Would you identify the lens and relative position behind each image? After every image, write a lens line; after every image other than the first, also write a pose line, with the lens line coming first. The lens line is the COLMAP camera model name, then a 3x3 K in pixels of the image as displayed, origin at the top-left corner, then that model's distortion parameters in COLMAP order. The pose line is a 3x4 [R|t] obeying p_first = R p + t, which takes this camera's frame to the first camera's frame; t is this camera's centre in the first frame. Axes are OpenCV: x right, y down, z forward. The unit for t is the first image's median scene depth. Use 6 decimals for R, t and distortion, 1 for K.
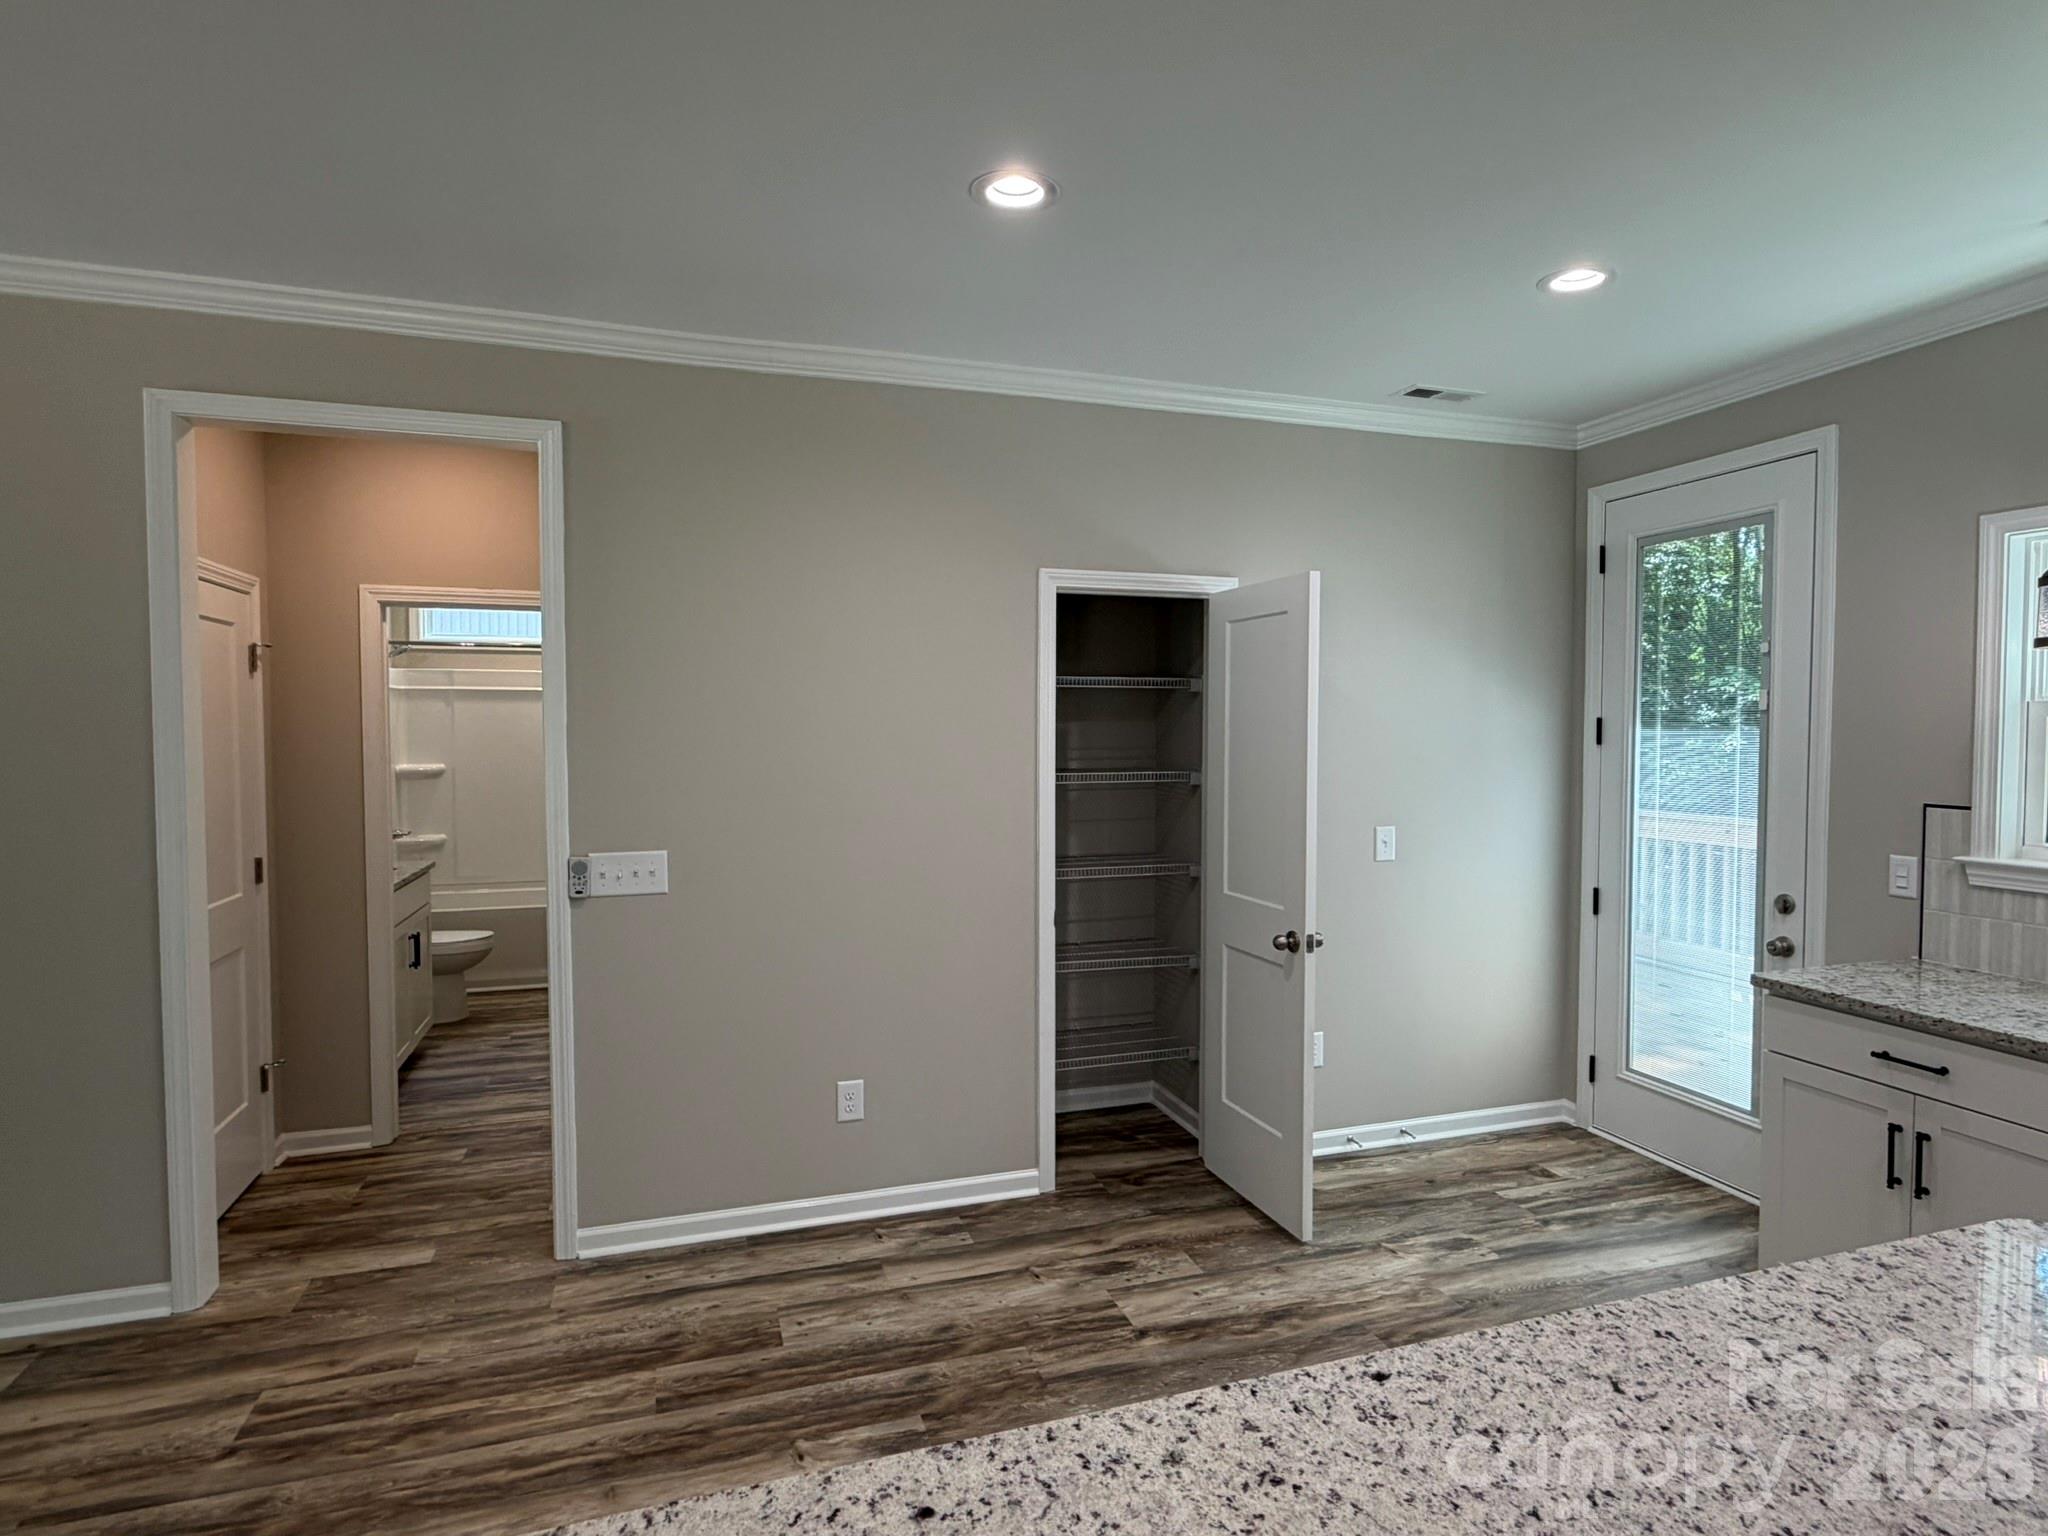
lens RADIAL K [[1078.2, 0, 1028.8], [0, 1078.2, 772.0], [0, 0, 1]] dist [-0.000356, 0.000069]
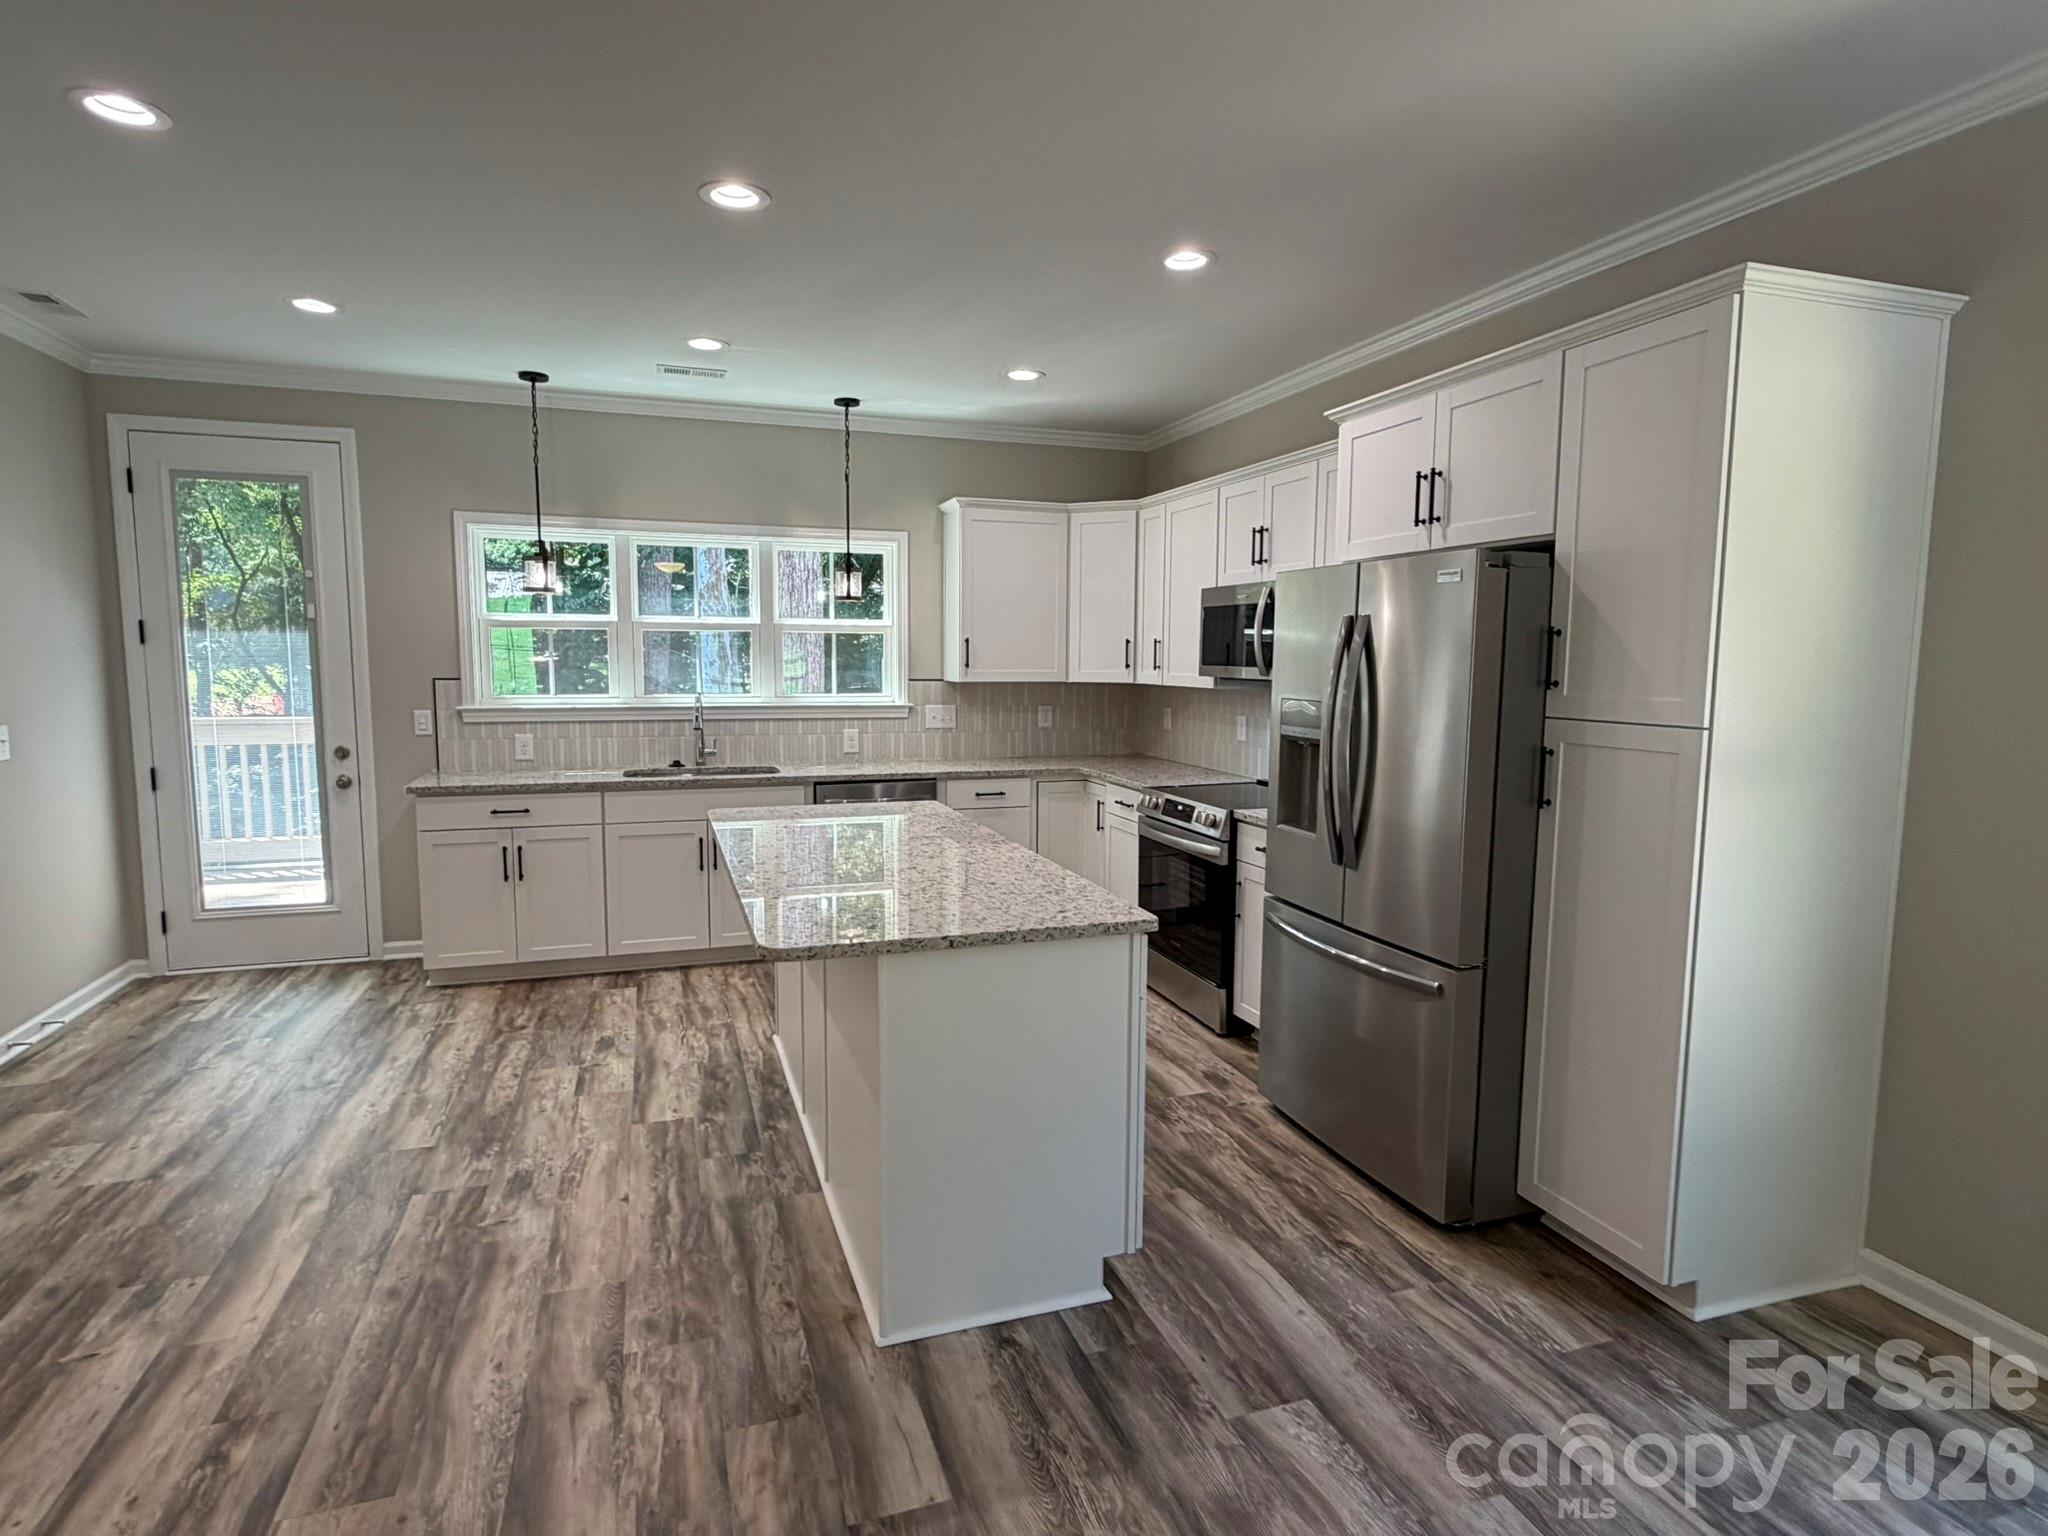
lens RADIAL K [[1068.6, 0, 1024.0], [0, 1068.6, 768.0], [0, 0, 1]] dist [-0.001752, 0.000719]
pose [[-0.017011, -0.110166, 0.993768, -0.785878], [0.031609, 0.993355, 0.110662, 0.012643], [-0.999356, 0.033295, -0.013416, 0.096462]]
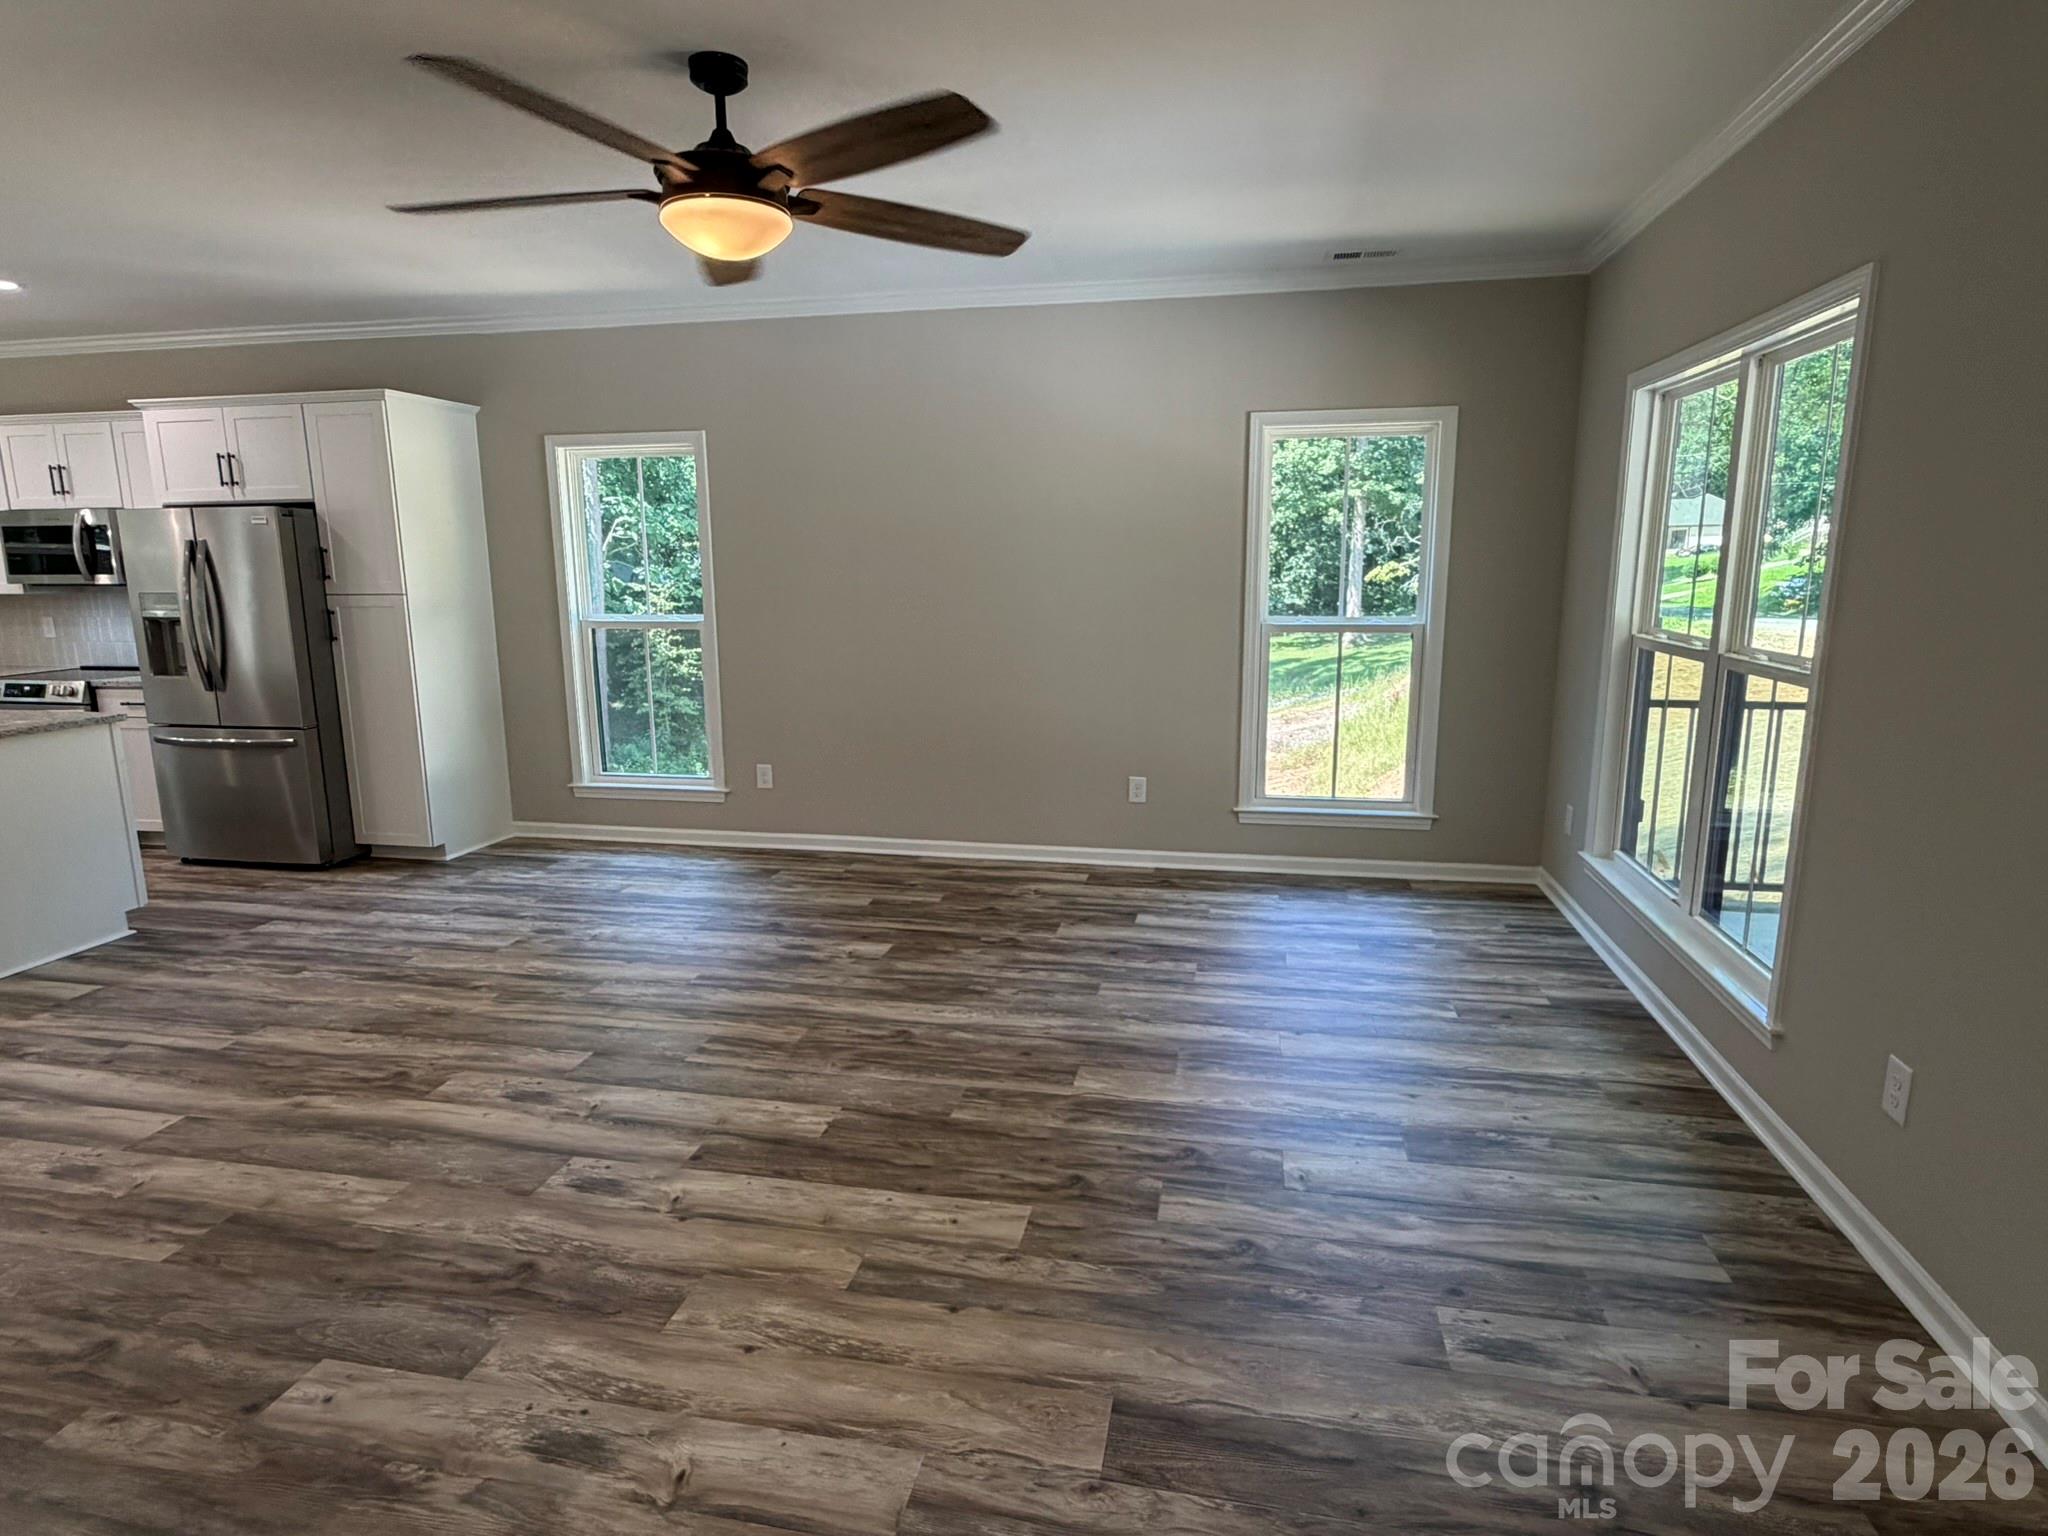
lens RADIAL K [[1119.8, 0, 1021.3], [0, 1119.8, 770.2], [0, 0, 1]] dist [0.004280, 0.000104]
pose [[-0.869910, -0.087541, 0.485380, -1.704925], [0.023677, 0.975575, 0.218386, -0.007788], [-0.492642, 0.201469, -0.846590, 0.639264]]
